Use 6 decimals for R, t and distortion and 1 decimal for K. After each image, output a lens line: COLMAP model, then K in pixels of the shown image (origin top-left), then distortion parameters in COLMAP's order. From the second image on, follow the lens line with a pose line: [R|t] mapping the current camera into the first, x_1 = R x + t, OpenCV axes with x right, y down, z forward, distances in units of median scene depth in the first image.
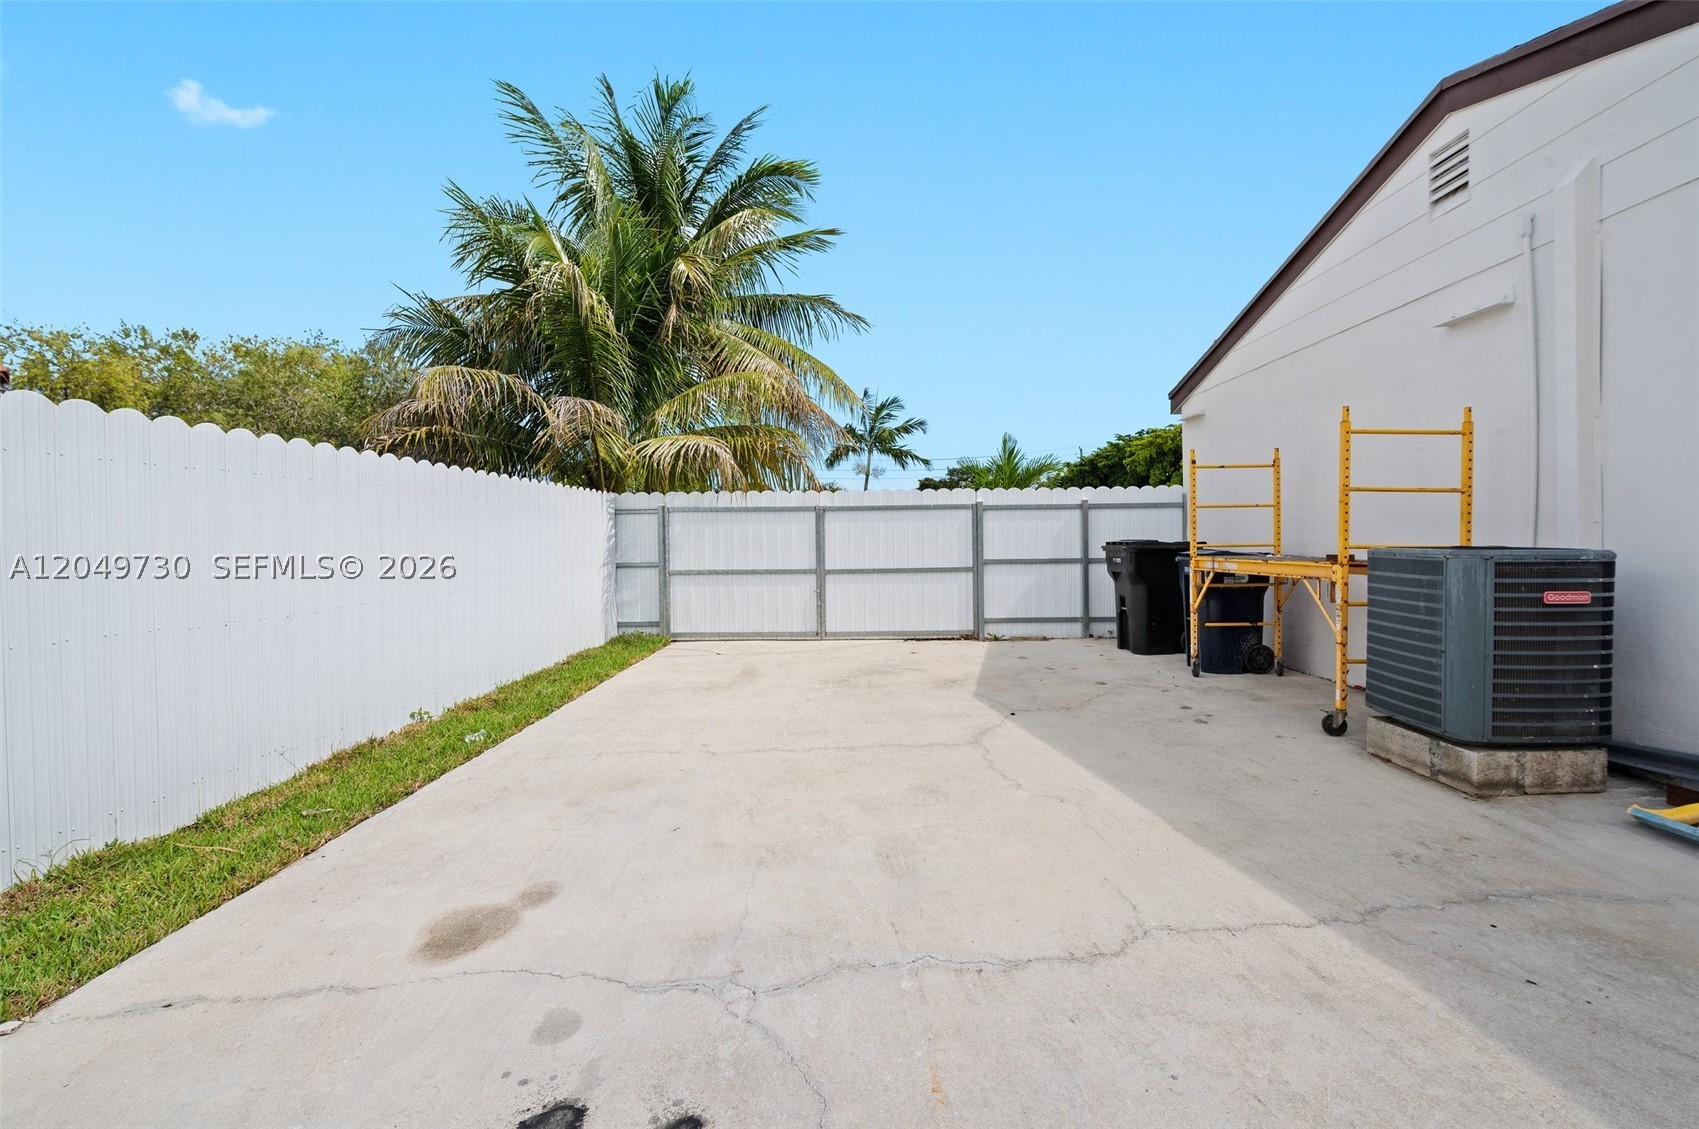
lens RADIAL K [[700.0, 0, 852.2], [0, 700.0, 537.5], [0, 0, 1]] dist [0.001986, 0.000109]
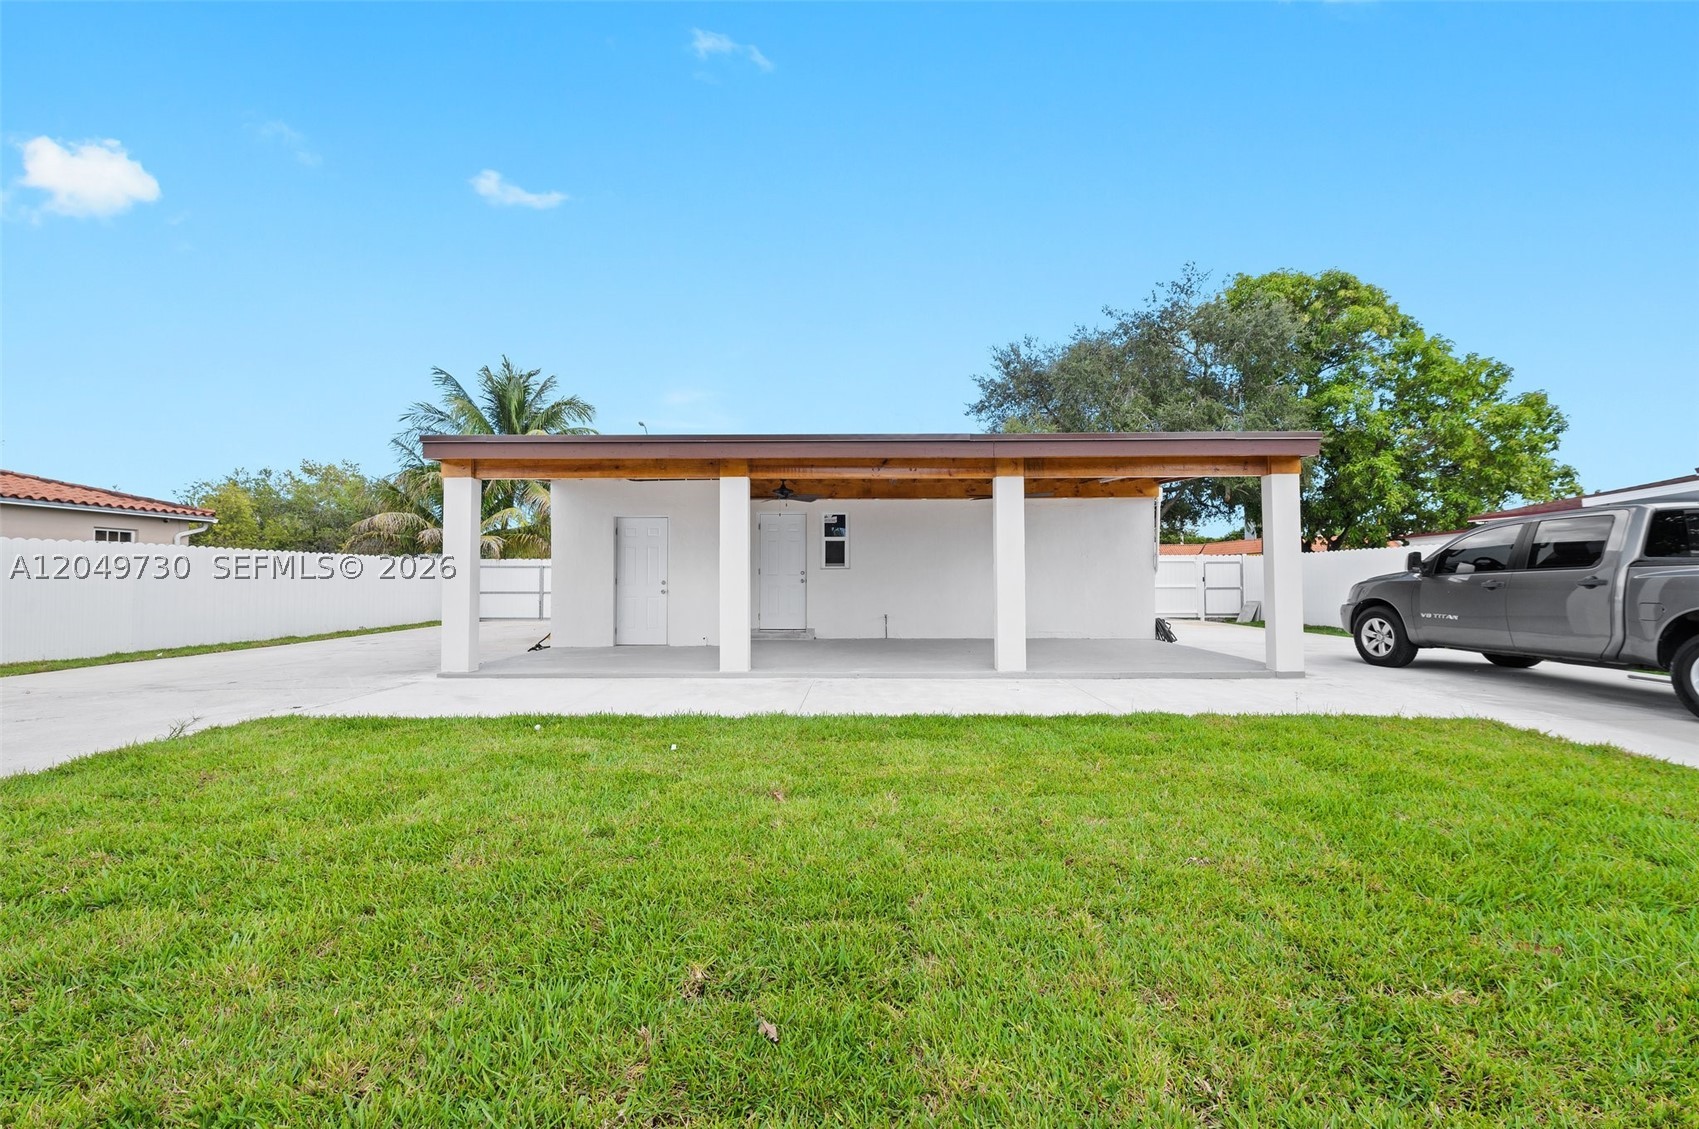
lens RADIAL K [[658.0, 0, 849.5], [0, 658.0, 564.5], [0, 0, 1]] dist [-0.001948, -0.000224]
pose [[0.999664, 0.003420, 0.025687, 0.983963], [-0.003011, 0.999868, -0.015970, -0.012236], [-0.025738, 0.015887, 0.999542, -1.356698]]
